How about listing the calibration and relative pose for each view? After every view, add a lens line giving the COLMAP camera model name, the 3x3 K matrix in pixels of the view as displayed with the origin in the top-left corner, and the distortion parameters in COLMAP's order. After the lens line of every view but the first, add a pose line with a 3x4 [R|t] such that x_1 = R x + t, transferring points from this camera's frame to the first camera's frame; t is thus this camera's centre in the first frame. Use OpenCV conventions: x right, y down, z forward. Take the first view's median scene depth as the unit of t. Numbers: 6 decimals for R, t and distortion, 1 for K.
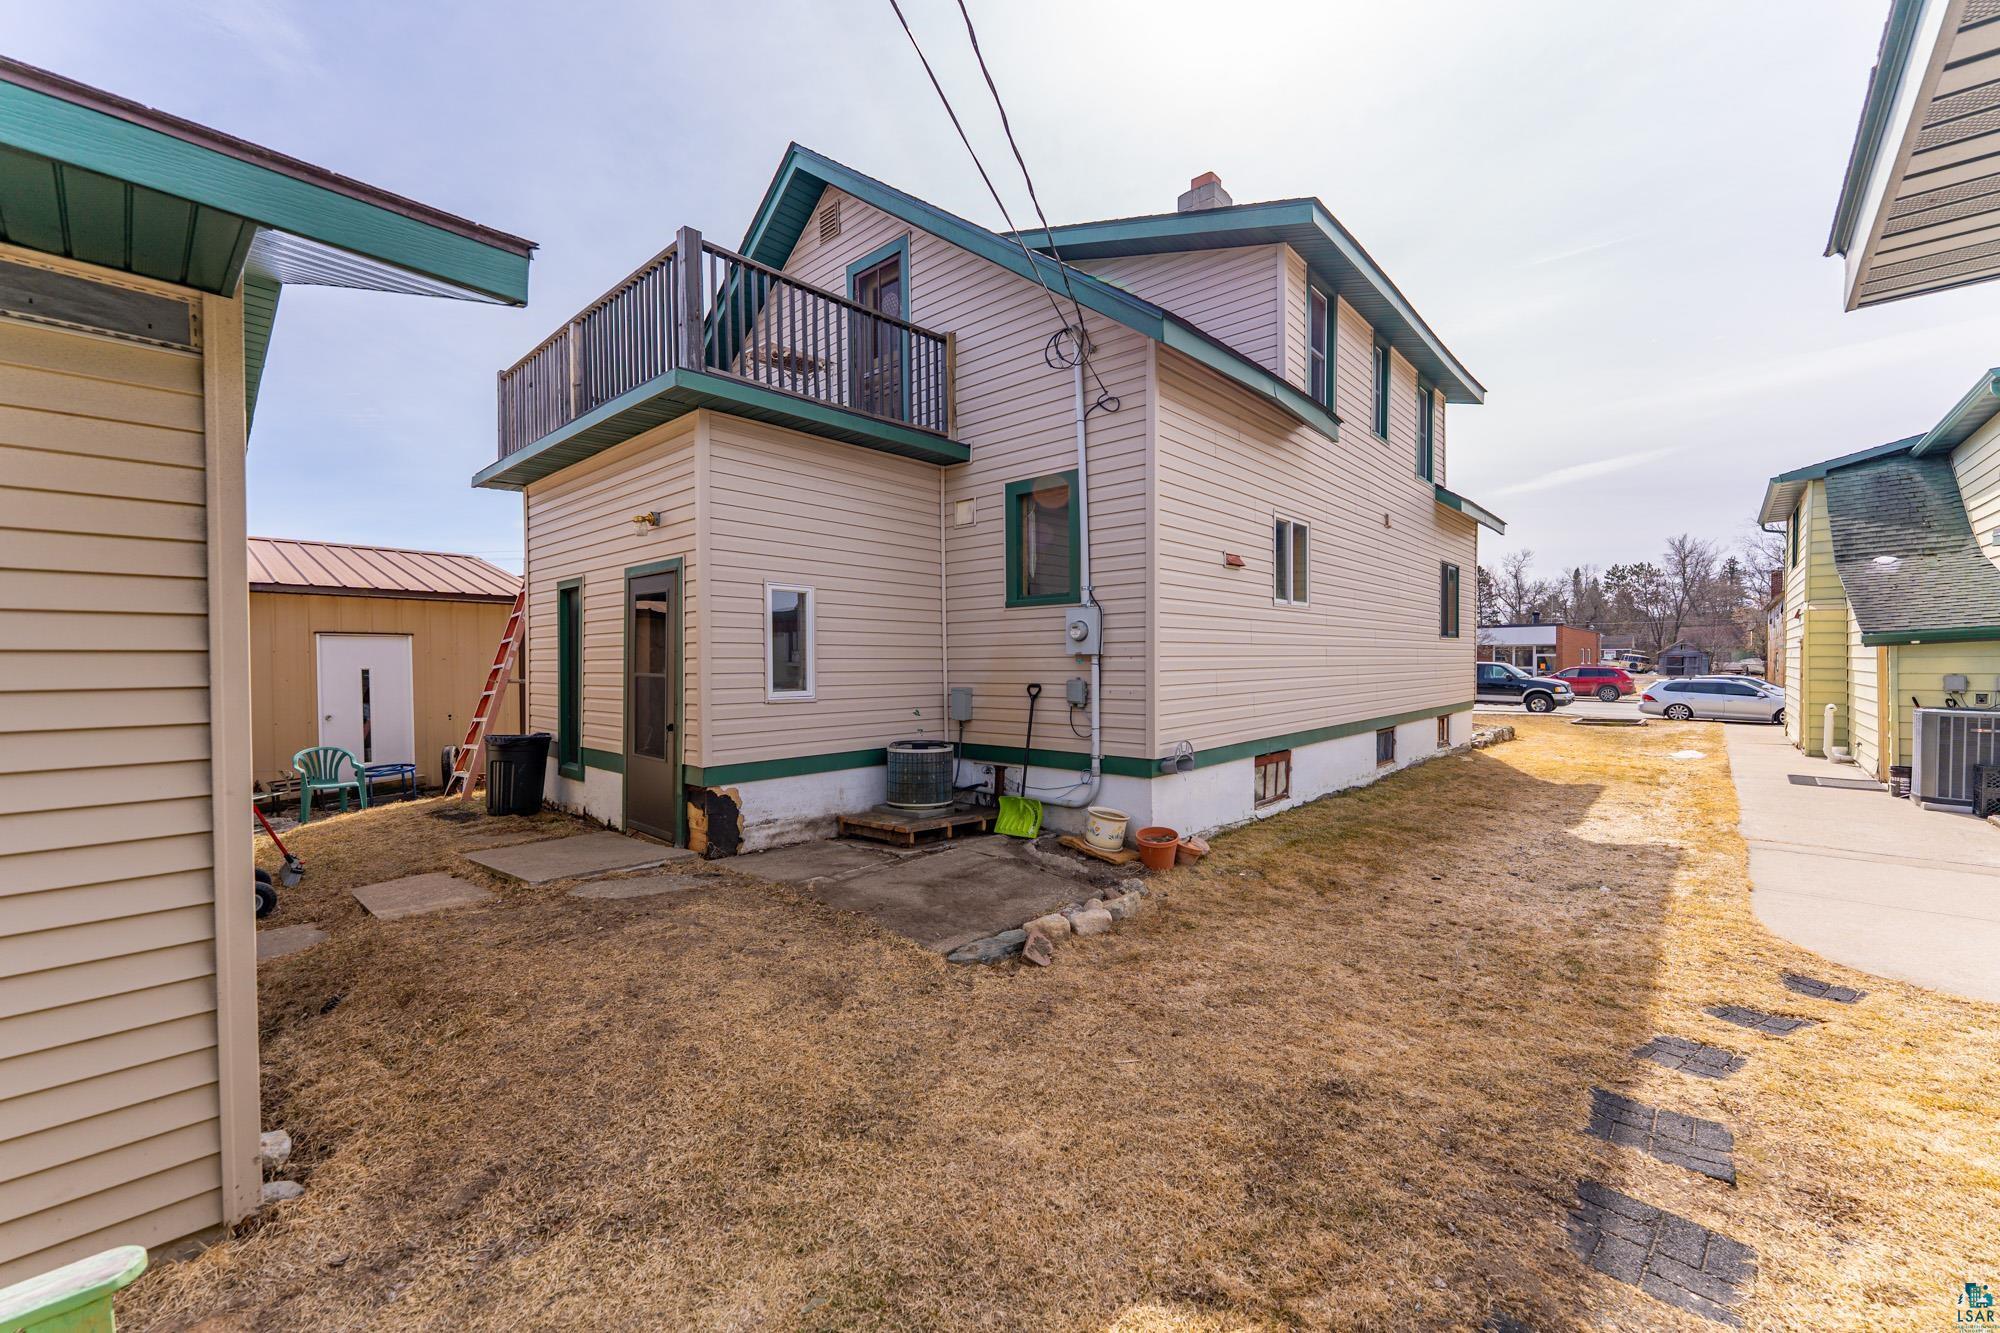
lens RADIAL K [[806.2, 0, 992.7], [0, 806.2, 663.8], [0, 0, 1]] dist [0.002791, -0.000963]
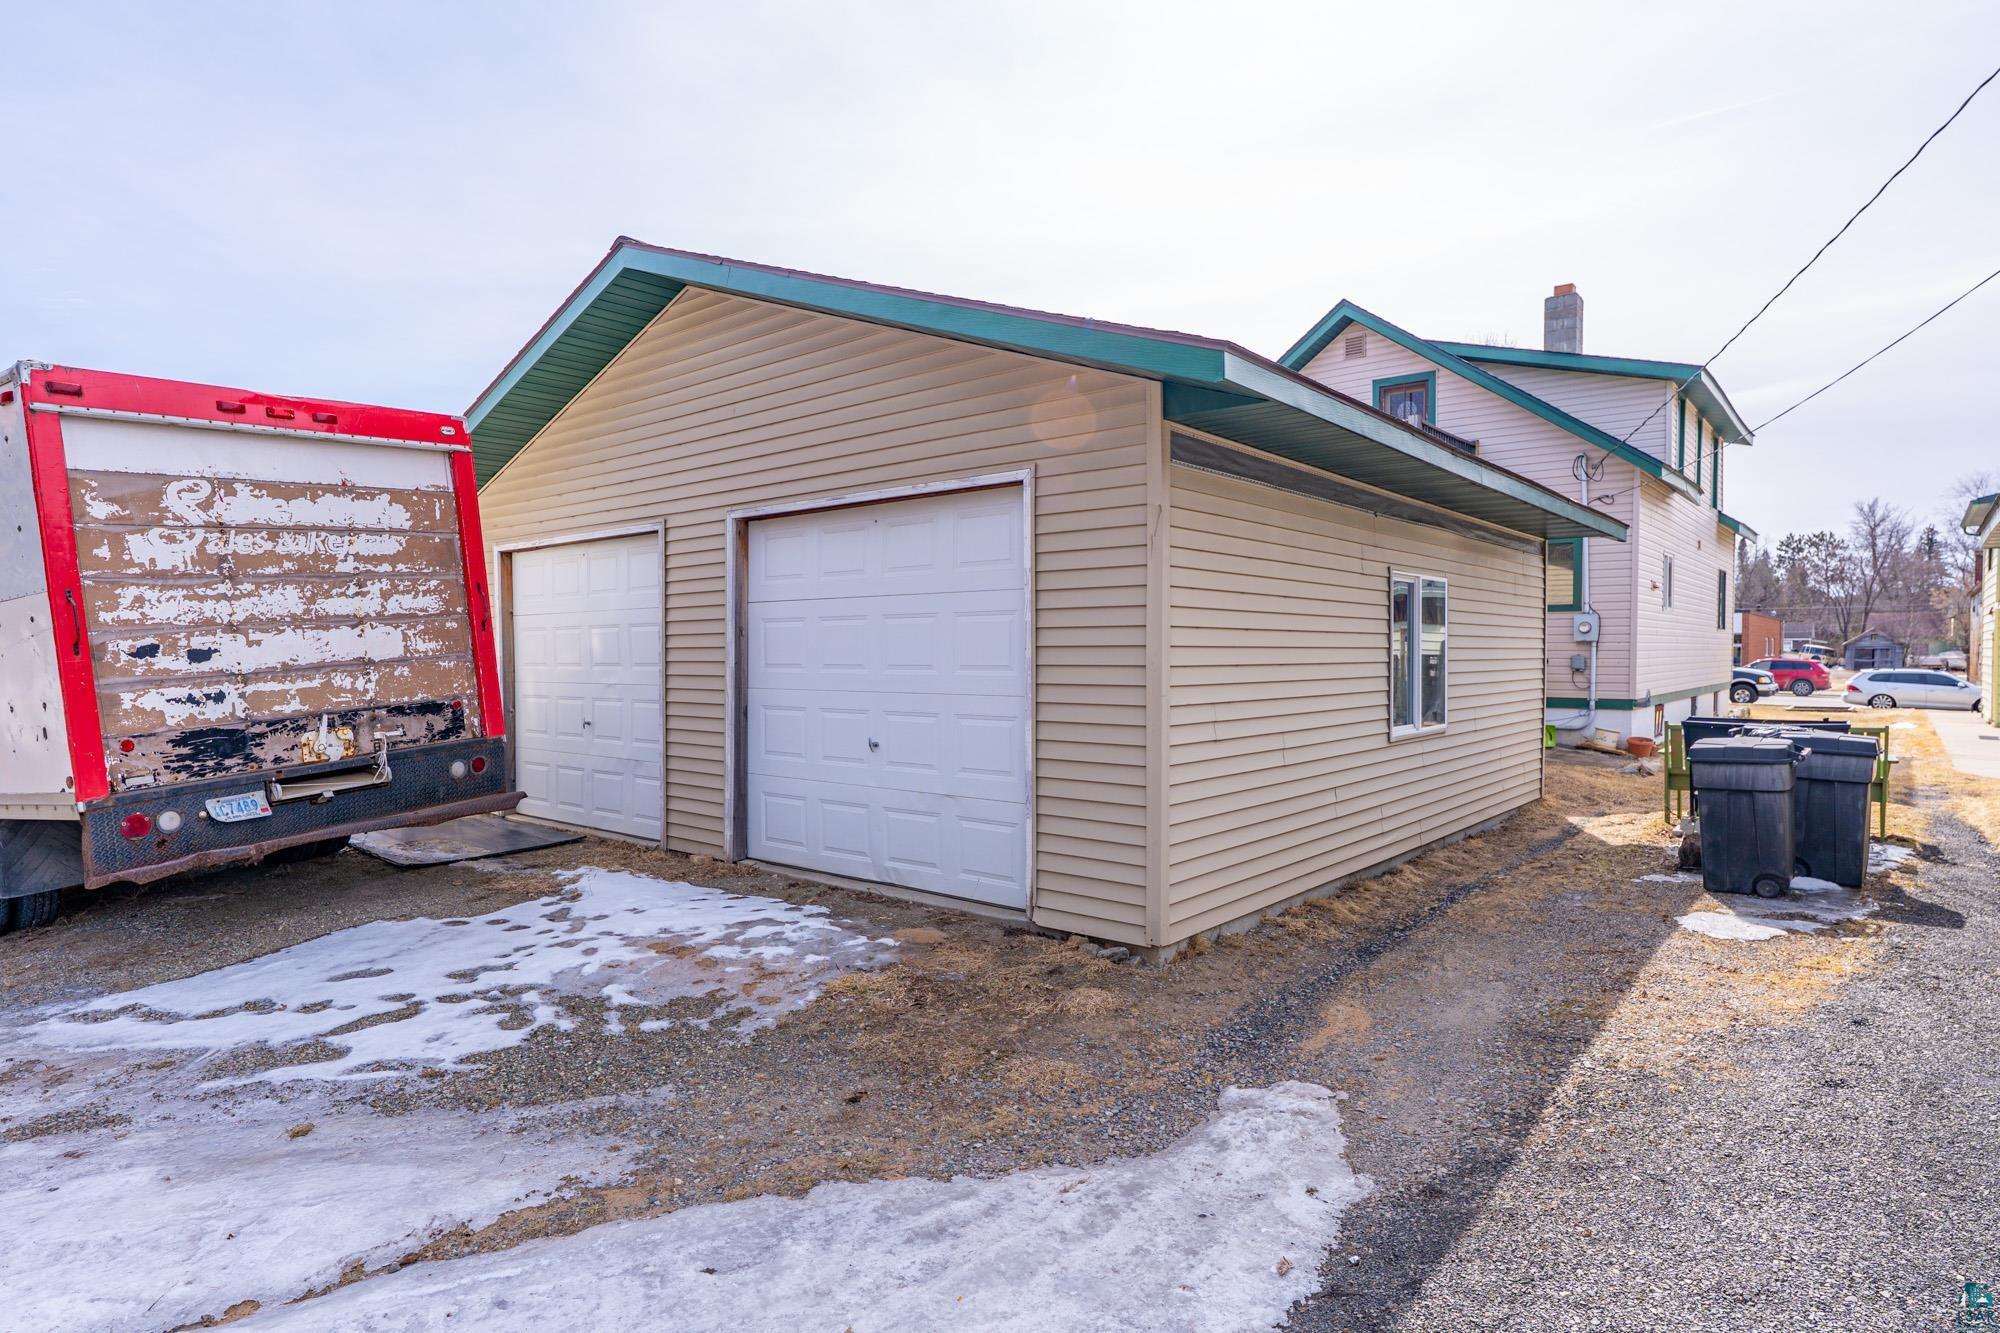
lens RADIAL K [[1092.2, 0, 1002.8], [0, 1092.2, 665.9], [0, 0, 1]] dist [-0.003001, 0.000722]
pose [[0.999258, 0.004934, 0.038194, -0.196038], [-0.005353, 0.999926, 0.010886, 0.003719], [-0.038137, -0.011082, 0.999211, -0.207839]]
